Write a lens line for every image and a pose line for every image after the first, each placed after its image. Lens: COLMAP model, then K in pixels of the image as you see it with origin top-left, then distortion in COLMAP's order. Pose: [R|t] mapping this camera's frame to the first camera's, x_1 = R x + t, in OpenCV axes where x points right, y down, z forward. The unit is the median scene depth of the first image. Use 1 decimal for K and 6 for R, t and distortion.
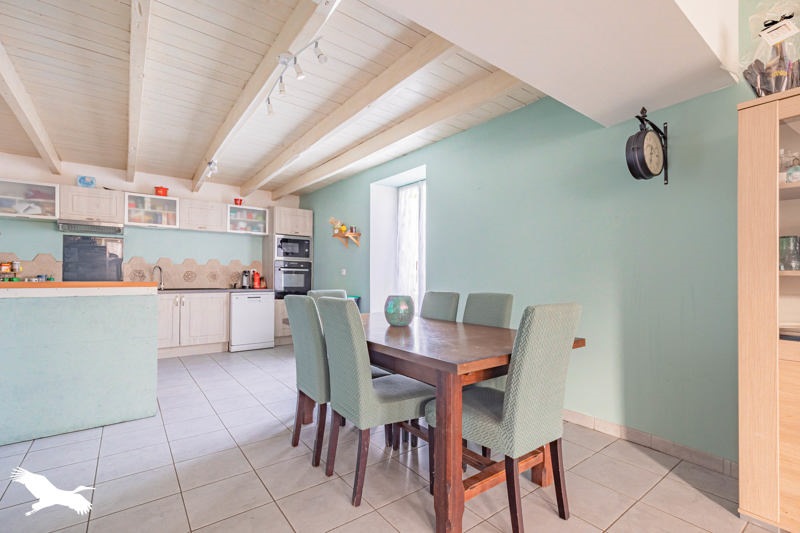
lens RADIAL K [[366.0, 0, 398.5], [0, 366.0, 270.5], [0, 0, 1]] dist [0.004600, 0.000248]
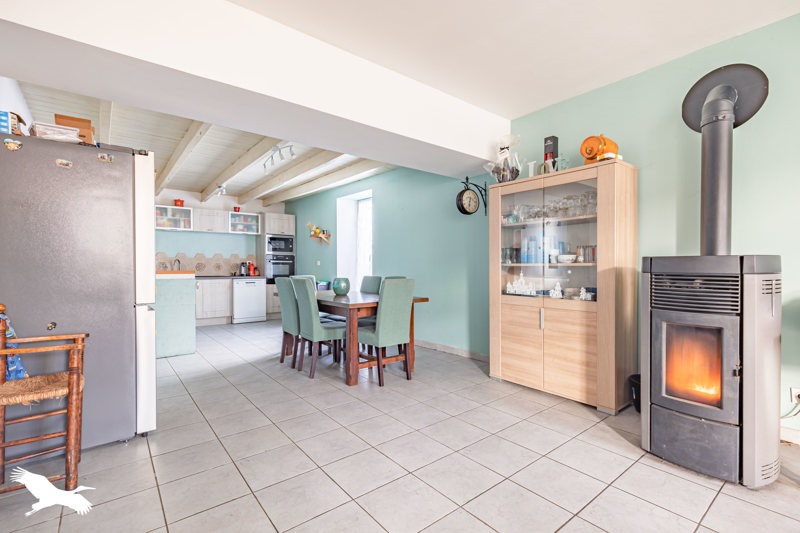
lens RADIAL K [[366.0, 0, 400.4], [0, 366.0, 267.2], [0, 0, 1]] dist [0.004600, 0.000248]
pose [[0.999371, -0.003825, 0.035267, 0.105214], [0.003120, 0.999795, 0.020028, -0.007367], [-0.035336, -0.019906, 0.999177, -0.356735]]
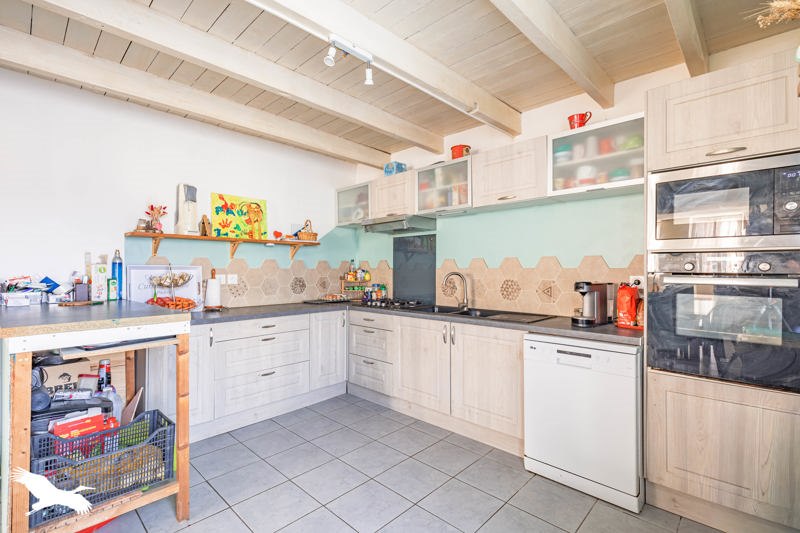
lens RADIAL K [[366.0, 0, 397.6], [0, 366.0, 269.2], [0, 0, 1]] dist [0.004600, 0.000248]
pose [[0.148636, -0.003064, -0.988887, -0.045550], [0.020009, 0.999800, -0.000090, -0.019297], [0.988689, -0.019773, 0.148668, 0.803403]]
